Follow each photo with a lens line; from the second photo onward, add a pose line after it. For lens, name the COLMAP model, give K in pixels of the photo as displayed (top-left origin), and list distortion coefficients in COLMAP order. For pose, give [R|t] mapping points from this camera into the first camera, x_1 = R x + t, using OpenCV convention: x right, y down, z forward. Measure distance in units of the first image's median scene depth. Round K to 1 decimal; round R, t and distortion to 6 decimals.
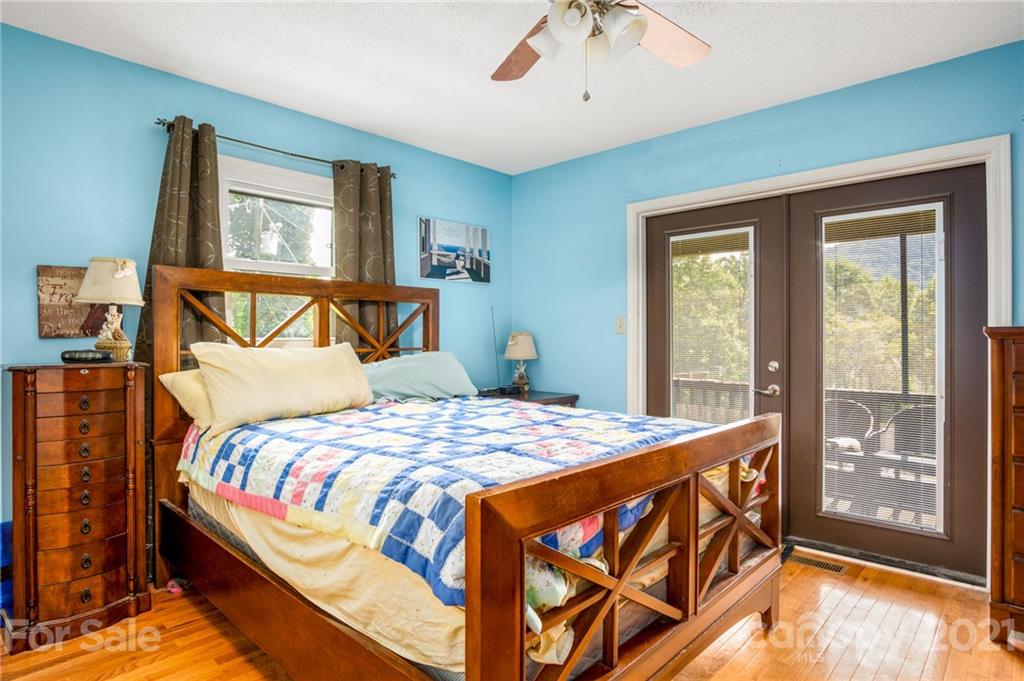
lens RADIAL K [[566.4, 0, 511.5], [0, 566.4, 335.6], [0, 0, 1]] dist [-0.025011, 0.002534]
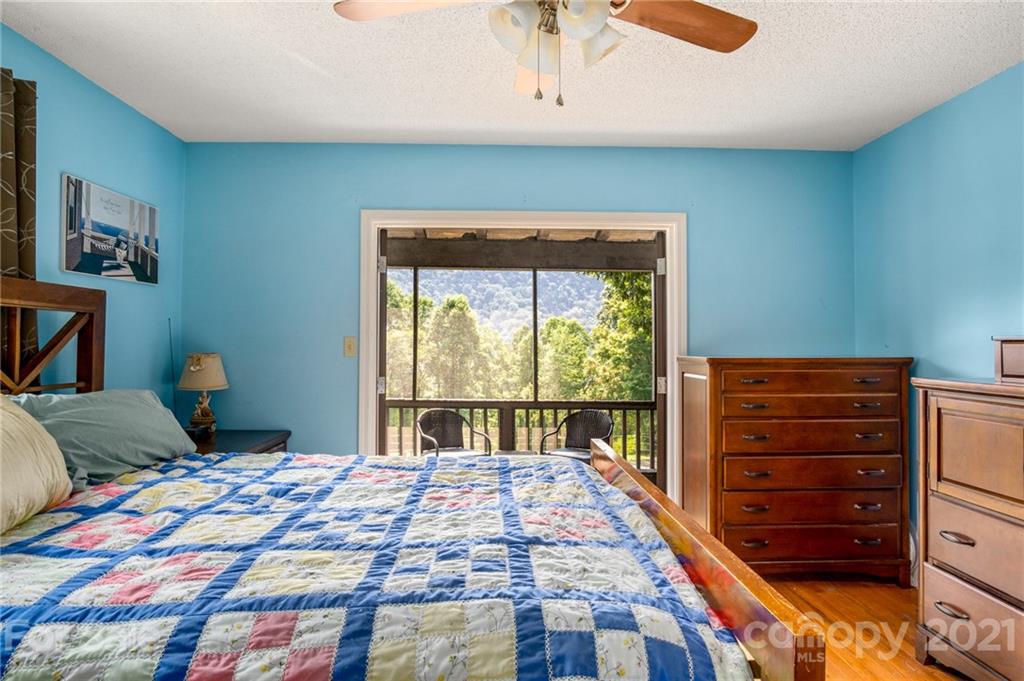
lens RADIAL K [[566.4, 0, 511.5], [0, 566.4, 335.6], [0, 0, 1]] dist [-0.025011, 0.002534]
pose [[0.710262, 0.015747, 0.703762, -0.235112], [-0.008745, 0.999870, -0.013547, -0.024875], [-0.703884, 0.003468, 0.710307, 0.201263]]
